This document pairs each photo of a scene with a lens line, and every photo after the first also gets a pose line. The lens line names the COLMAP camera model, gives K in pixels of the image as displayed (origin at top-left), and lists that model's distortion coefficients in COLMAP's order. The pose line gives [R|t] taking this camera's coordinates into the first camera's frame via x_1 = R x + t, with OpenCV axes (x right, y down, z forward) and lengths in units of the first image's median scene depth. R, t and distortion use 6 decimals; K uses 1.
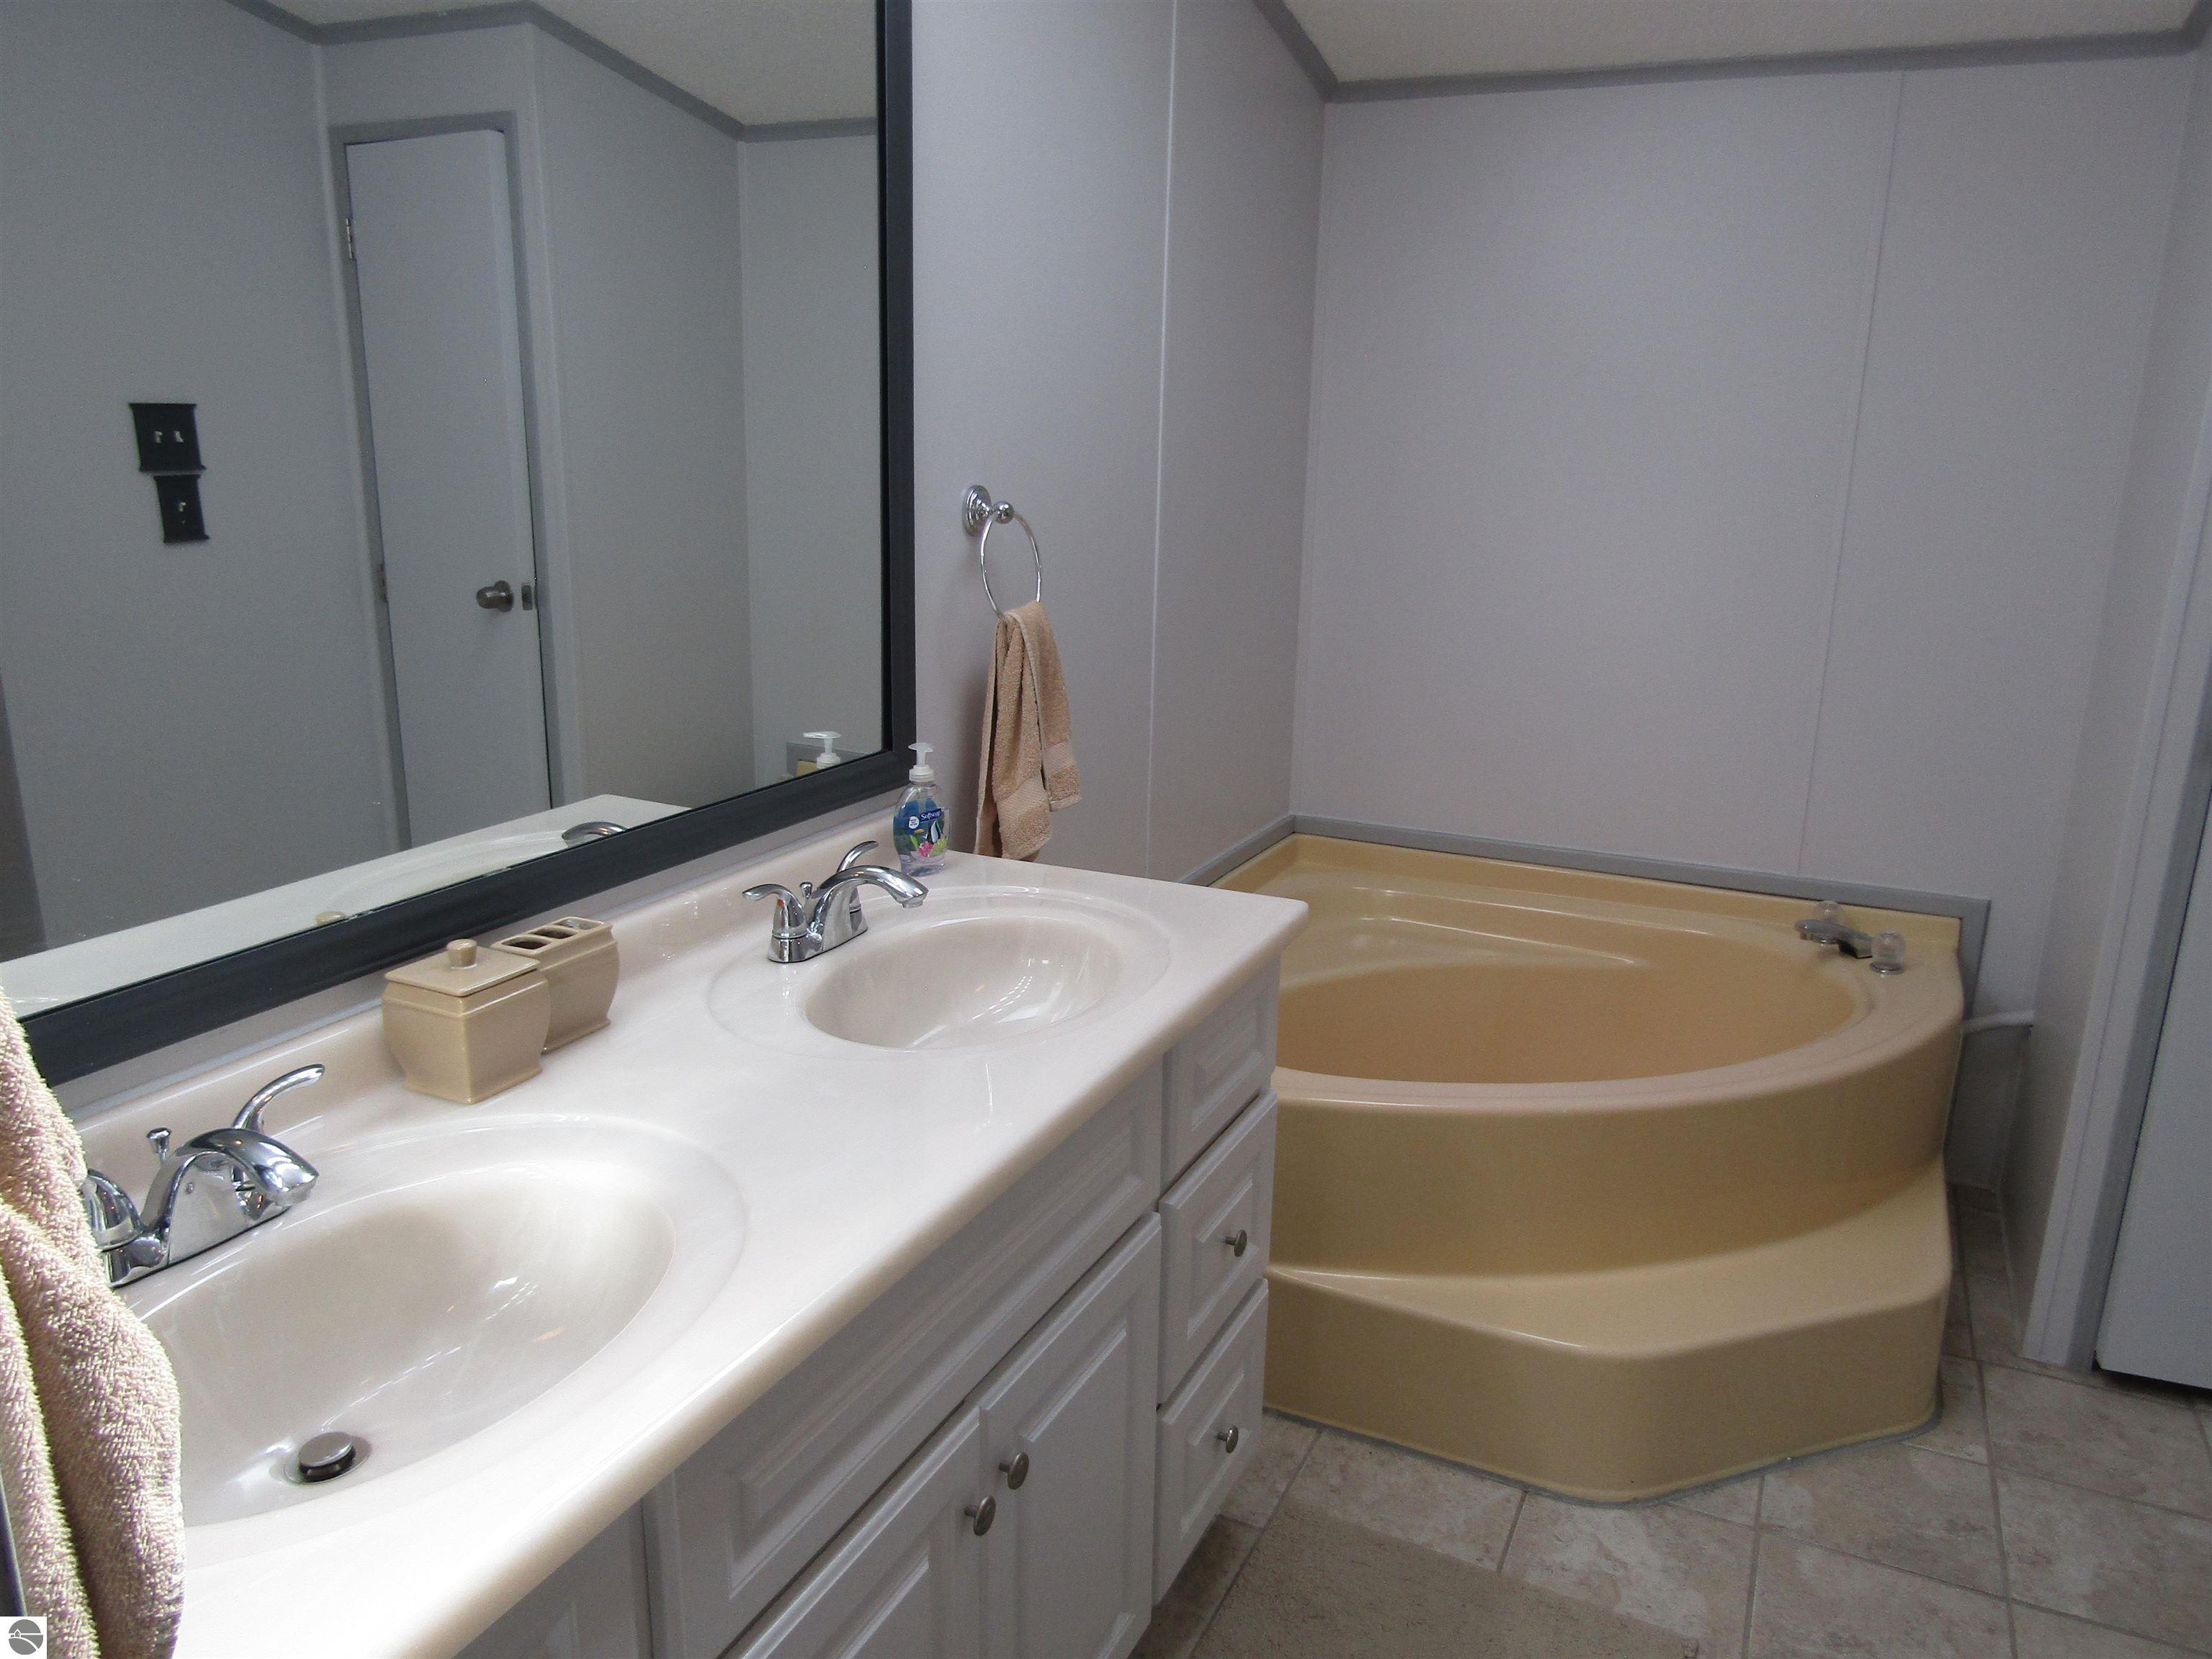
lens RADIAL K [[1571.5, 0, 1106.6], [0, 1571.5, 829.1], [0, 0, 1]] dist [0.007178, -0.008293]
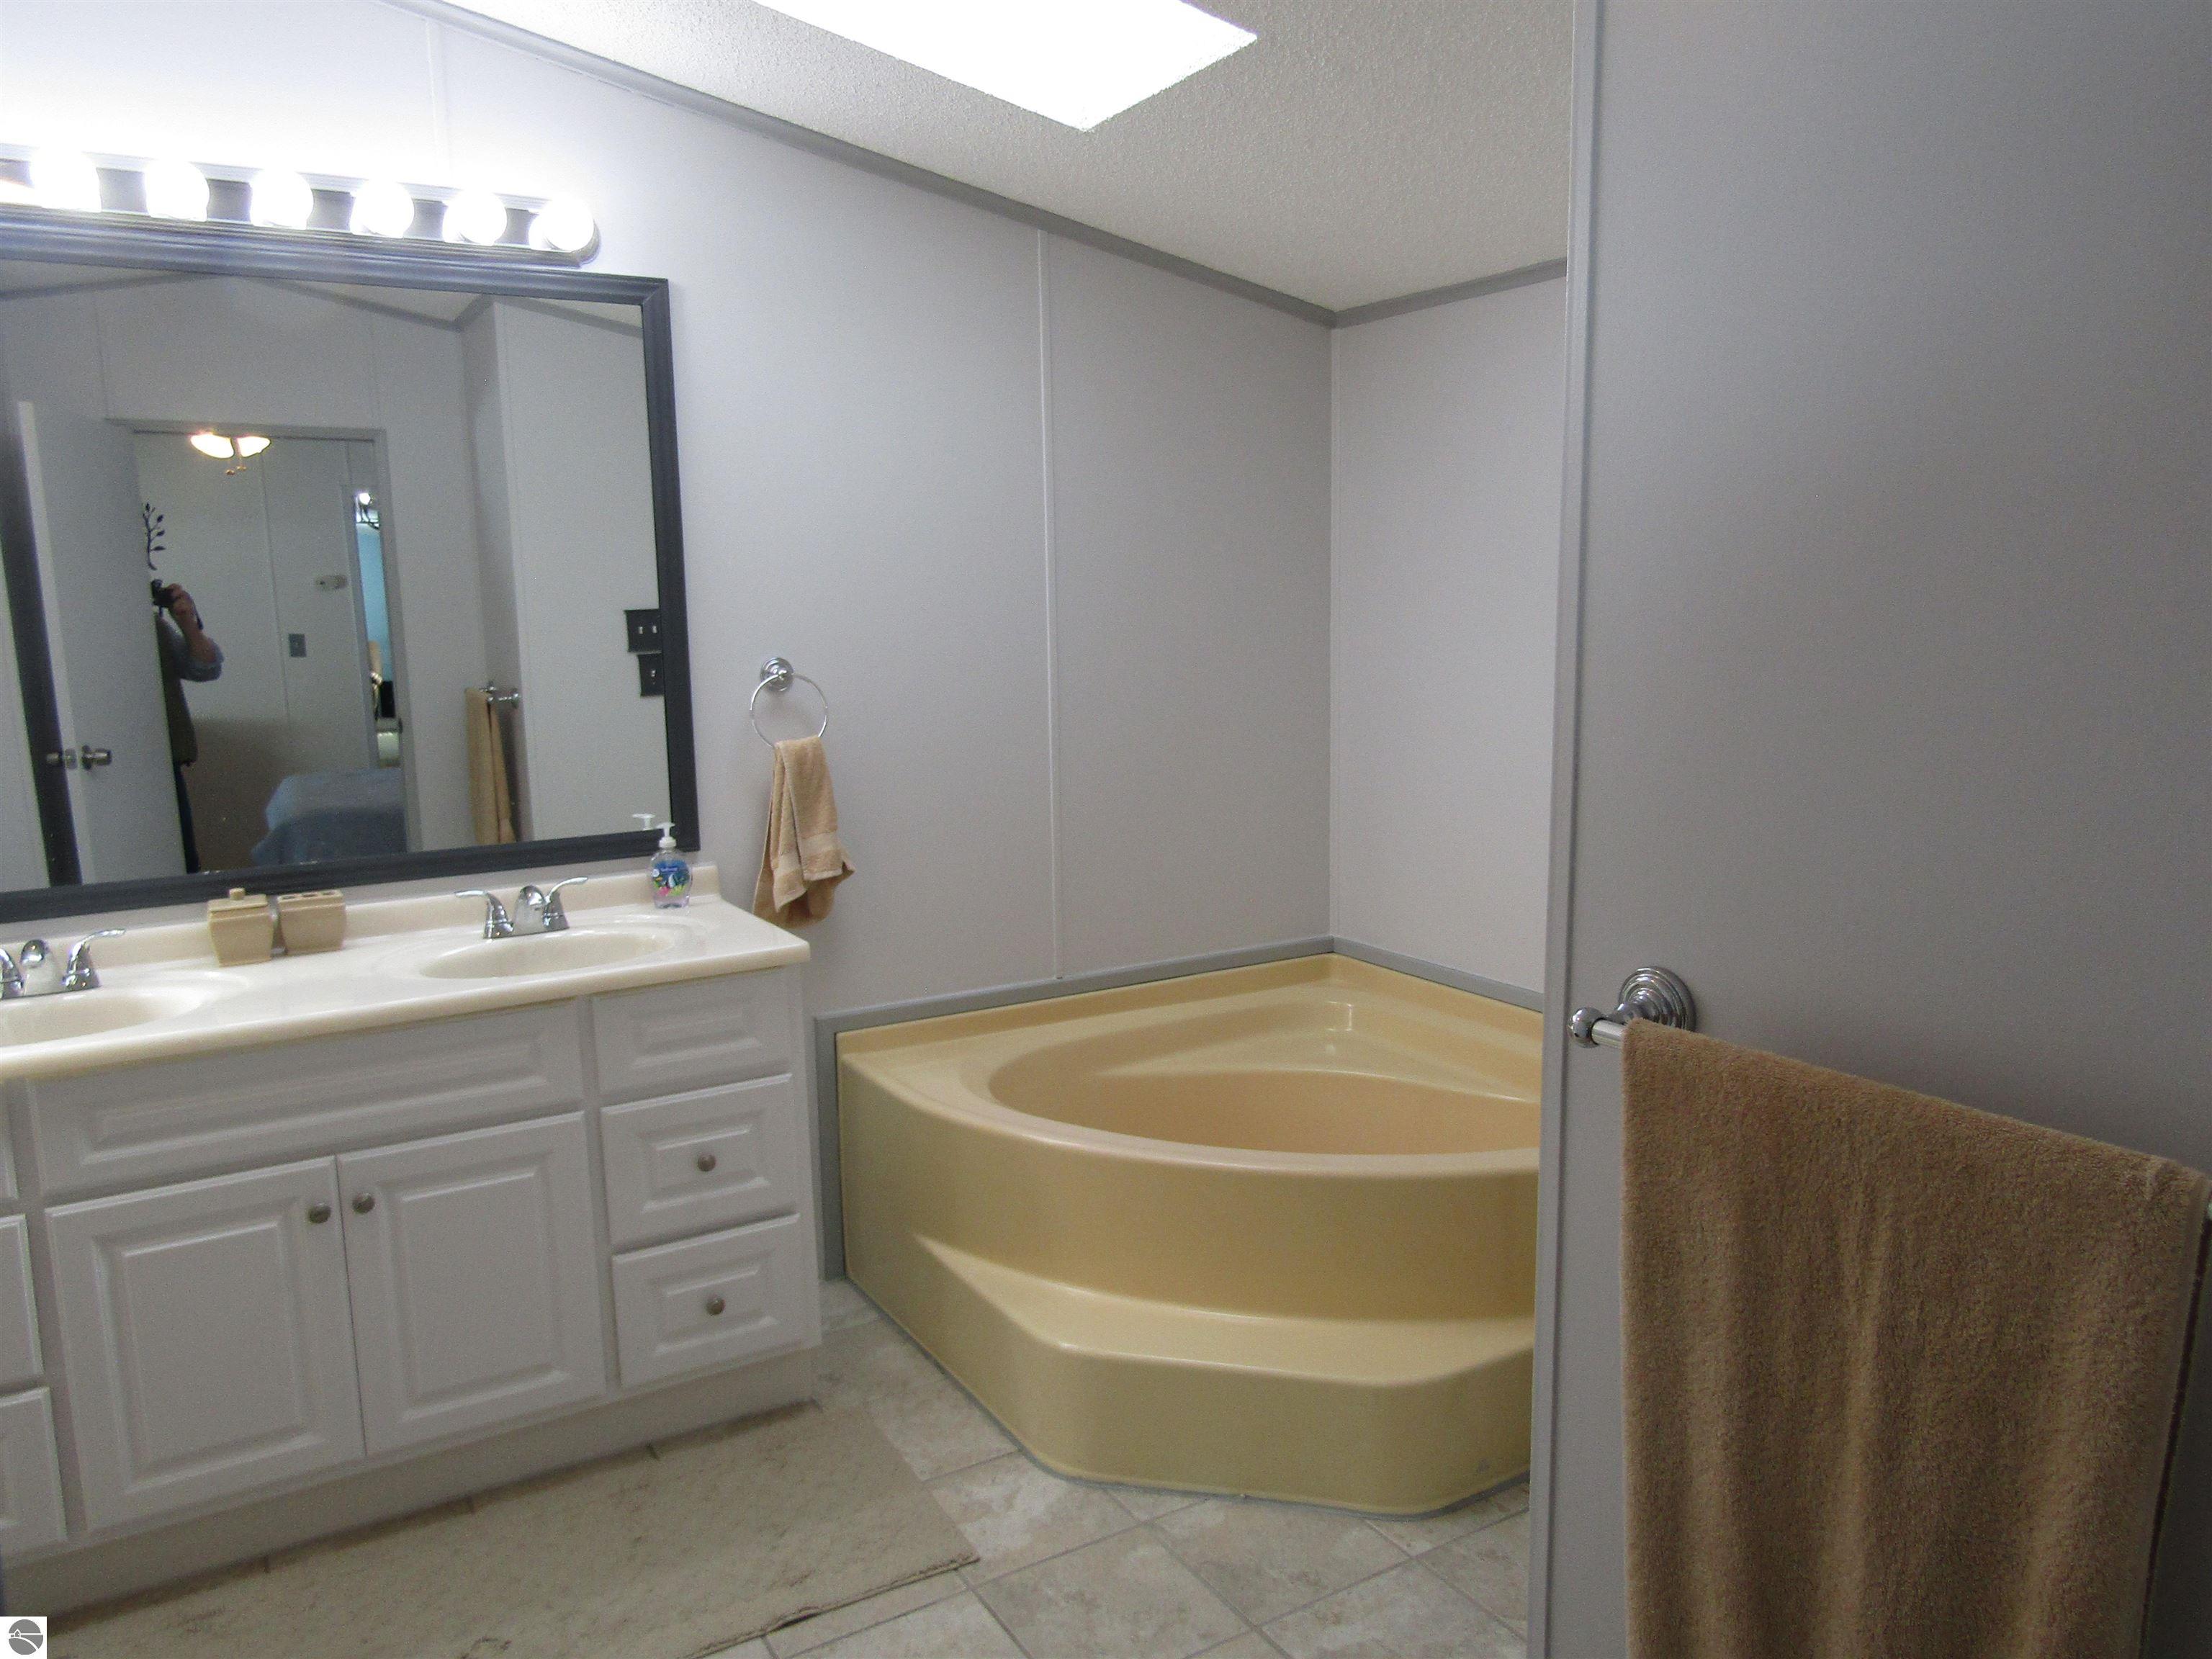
lens RADIAL K [[1571.5, 0, 1102.5], [0, 1571.5, 834.3], [0, 0, 1]] dist [0.007178, -0.008293]
pose [[0.832160, 0.049441, -0.552327, 0.978491], [-0.100120, 0.993045, -0.061954, 0.007120], [0.545422, 0.106854, 0.831322, -0.049759]]
